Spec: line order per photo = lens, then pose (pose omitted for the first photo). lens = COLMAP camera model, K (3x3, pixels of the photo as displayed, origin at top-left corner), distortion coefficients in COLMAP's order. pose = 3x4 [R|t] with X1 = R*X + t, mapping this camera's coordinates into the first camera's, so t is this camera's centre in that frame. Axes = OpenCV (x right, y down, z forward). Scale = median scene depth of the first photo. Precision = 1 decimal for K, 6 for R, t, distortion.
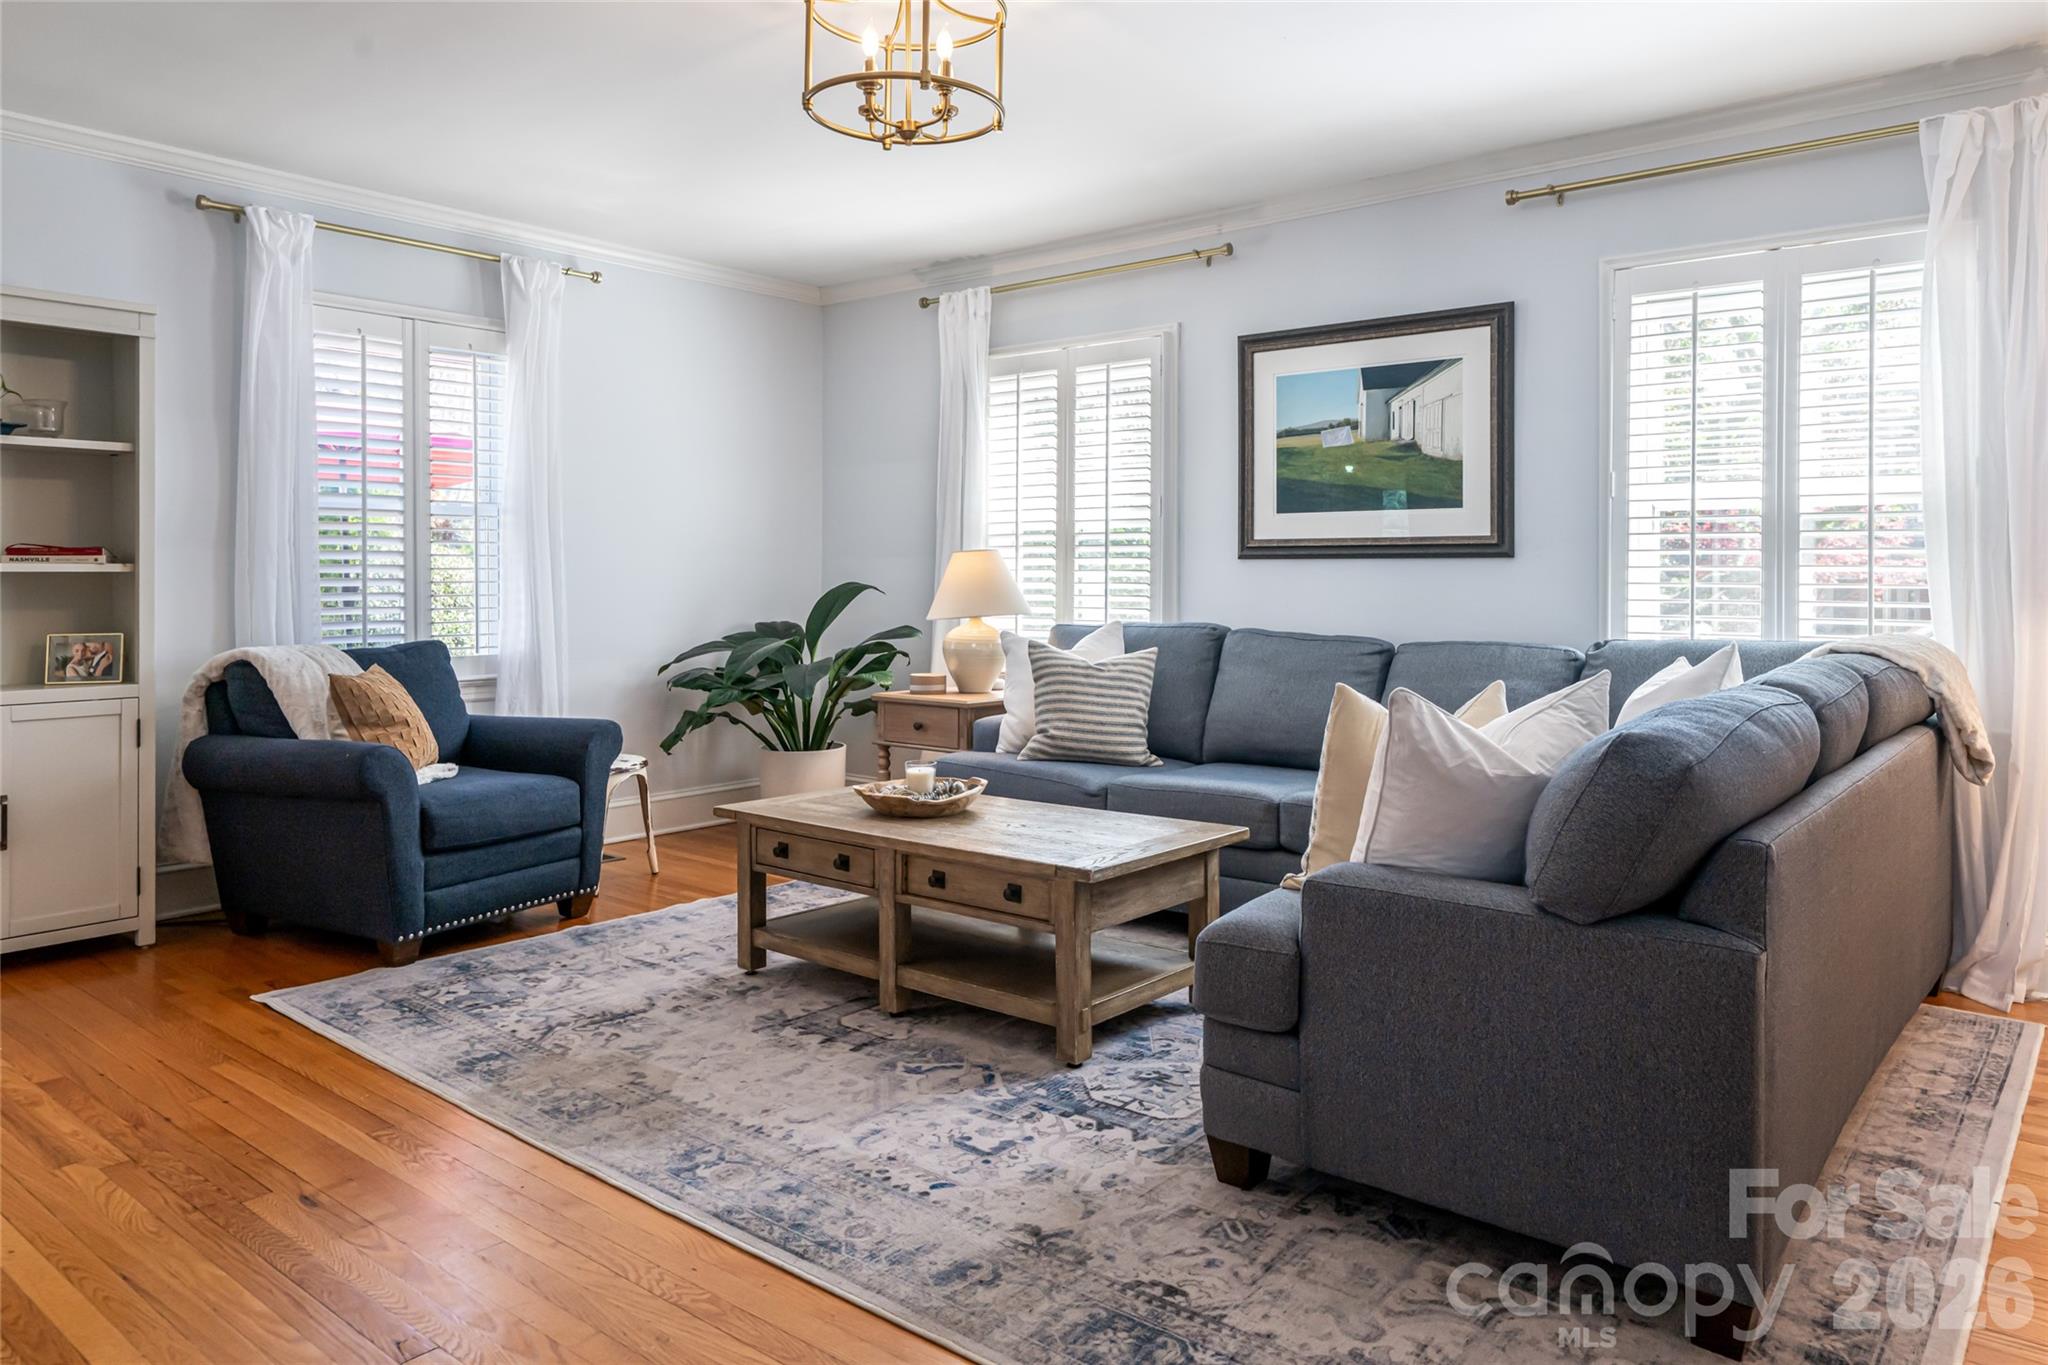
lens RADIAL K [[1327.2, 0, 1024.4], [0, 1327.2, 581.2], [0, 0, 1]] dist [0.000890, 0.001905]
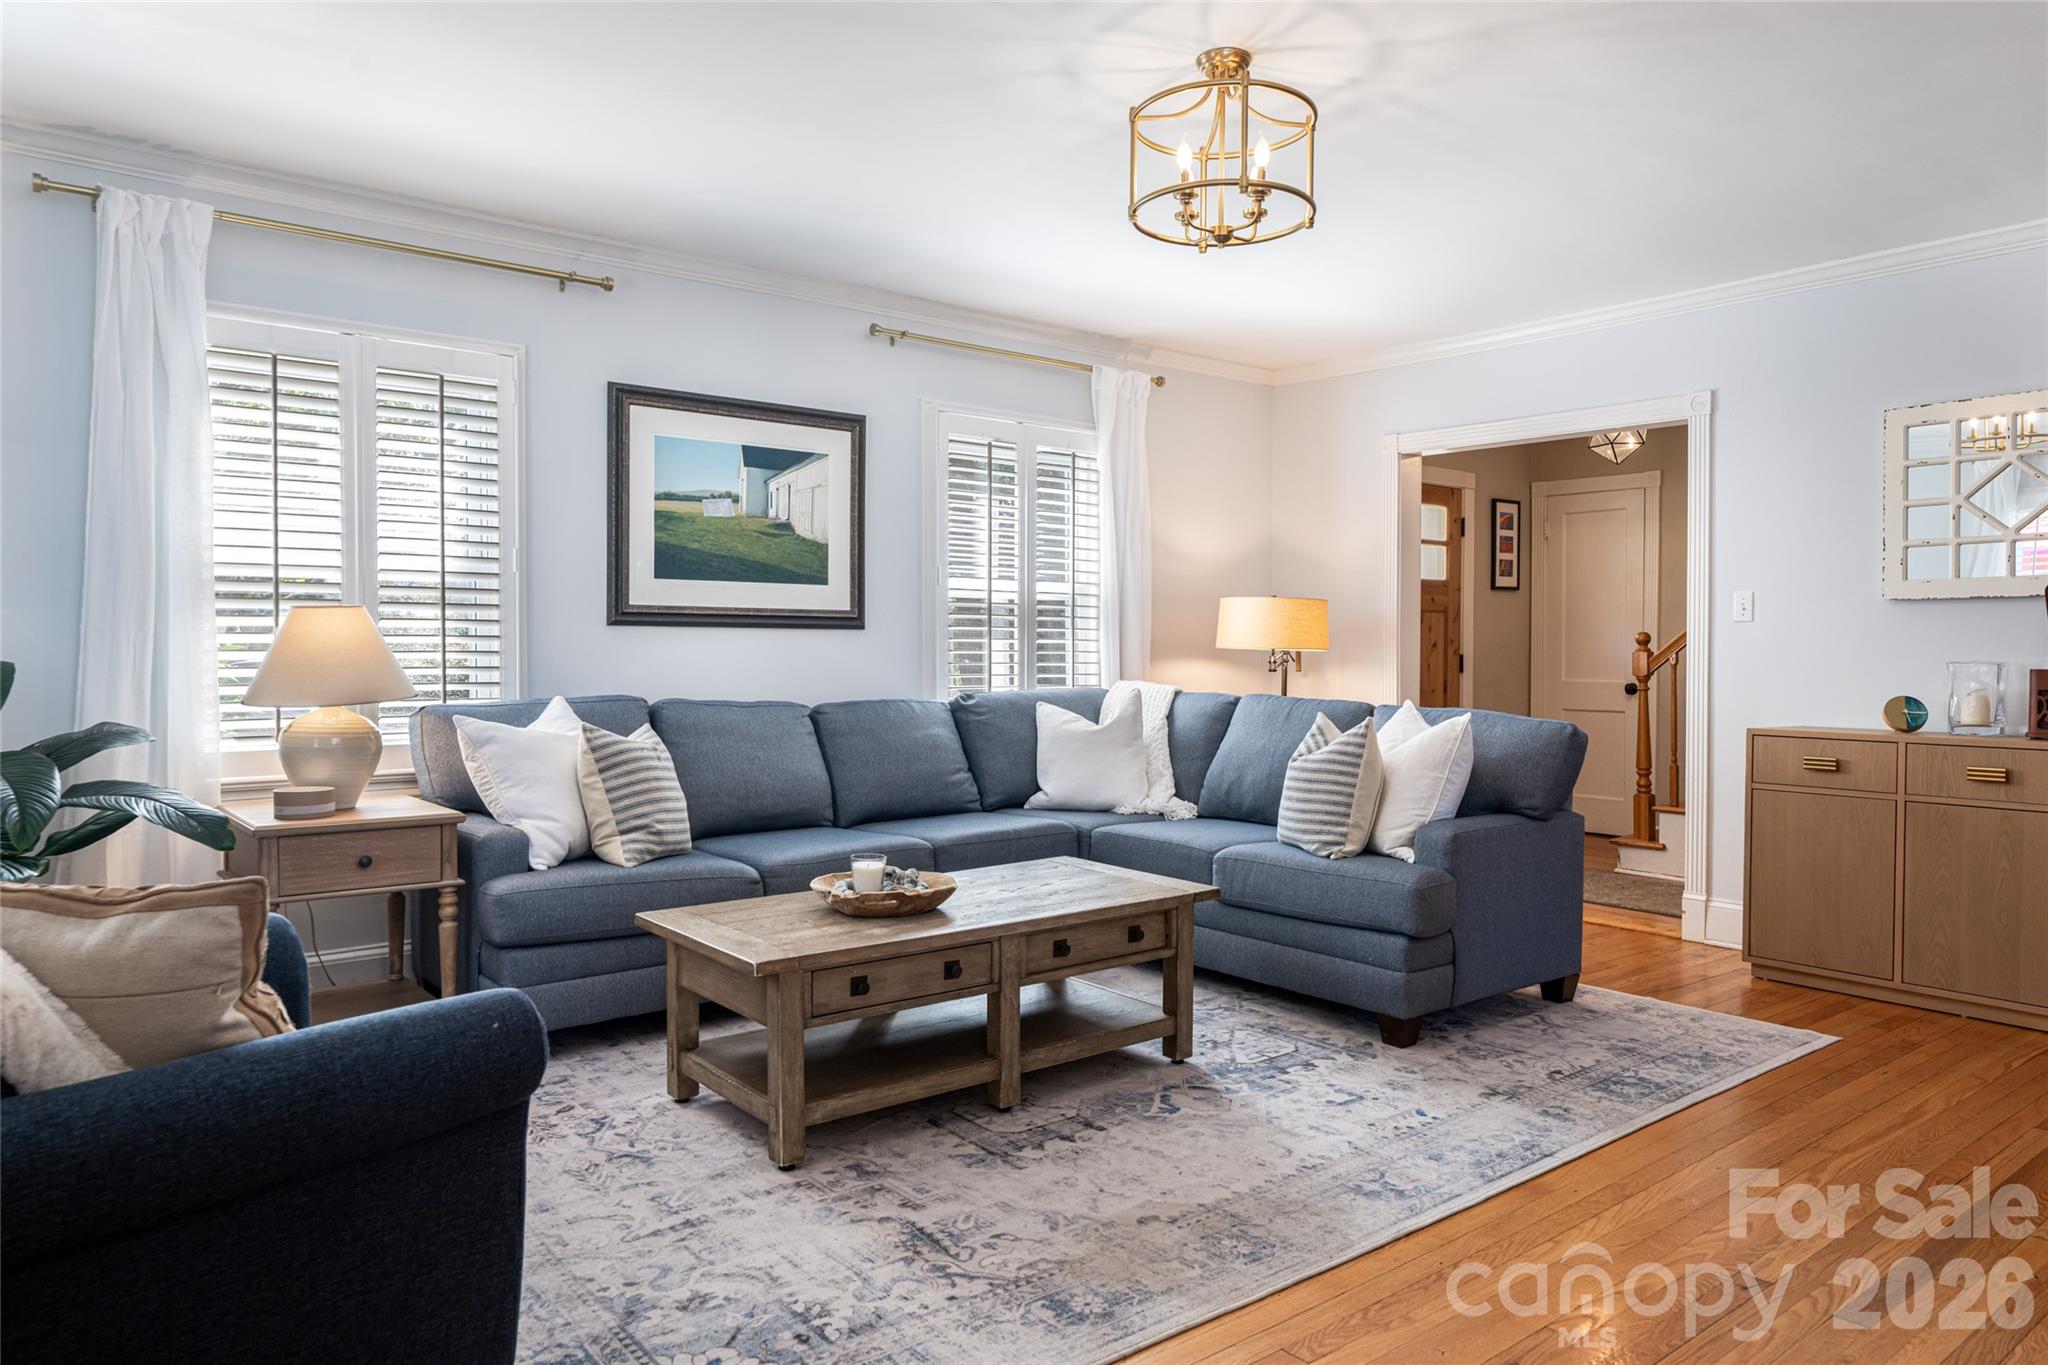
lens RADIAL K [[1327.2, 0, 1015.0], [0, 1327.2, 675.5], [0, 0, 1]] dist [0.000890, 0.001905]
pose [[0.221935, -0.018909, 0.974878, -1.127323], [0.000371, 0.999814, 0.019308, 0.000564], [-0.975061, -0.003924, 0.221900, 0.878078]]
